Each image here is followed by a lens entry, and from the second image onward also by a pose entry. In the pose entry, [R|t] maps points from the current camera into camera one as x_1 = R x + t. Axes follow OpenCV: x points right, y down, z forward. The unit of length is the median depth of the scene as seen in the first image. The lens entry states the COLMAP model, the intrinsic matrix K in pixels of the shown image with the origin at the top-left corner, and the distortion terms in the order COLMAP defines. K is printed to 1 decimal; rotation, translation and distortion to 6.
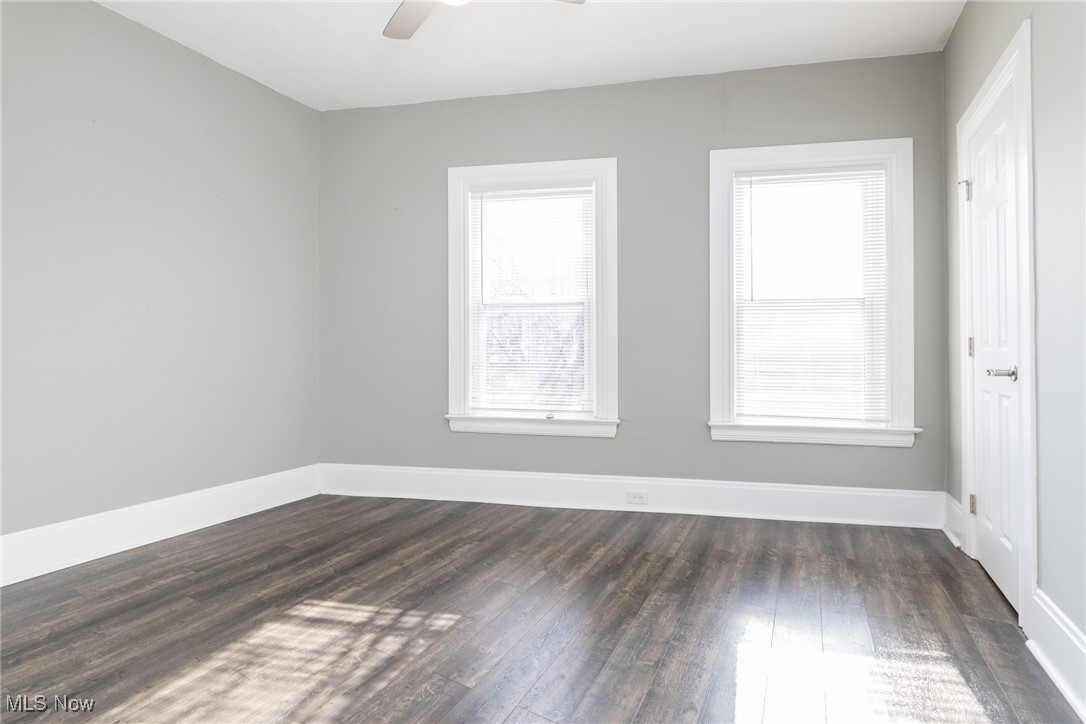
lens RADIAL K [[471.5, 0, 545.0], [0, 471.5, 351.4], [0, 0, 1]] dist [-0.022360, -0.000099]
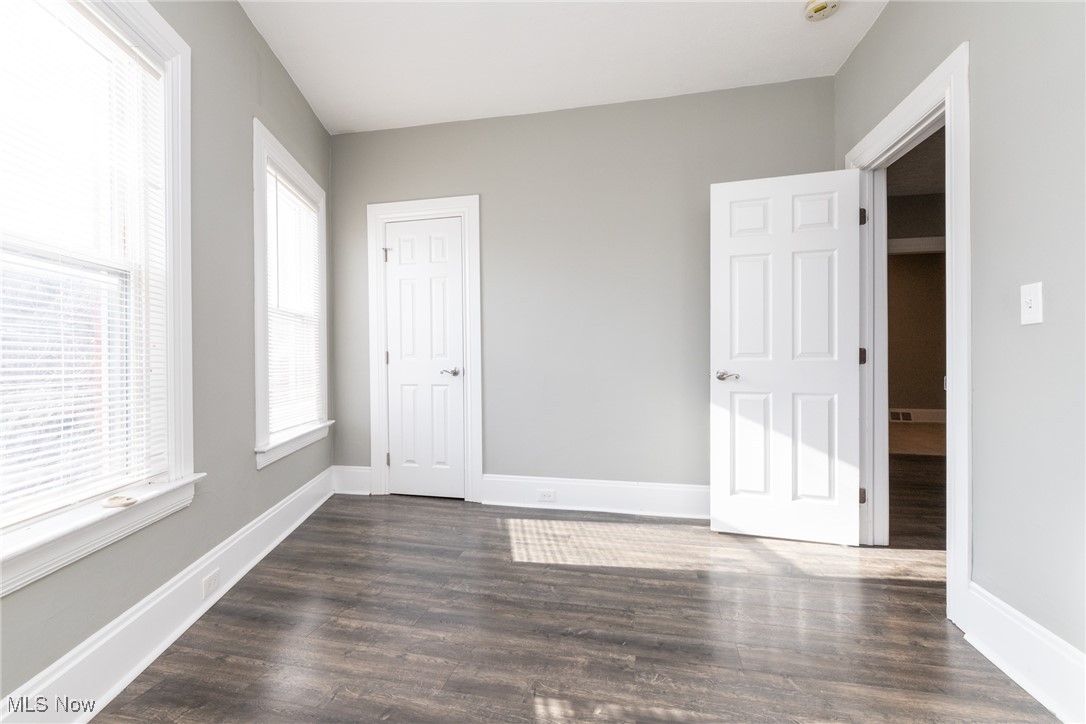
lens RADIAL K [[481.3, 0, 541.8], [0, 481.3, 358.6], [0, 0, 1]] dist [-0.001108, -0.000120]
pose [[-0.283188, -0.004332, 0.959055, -0.893663], [-0.001295, 0.999991, 0.004135, -0.015736], [-0.959064, -0.000071, -0.283191, 1.127756]]
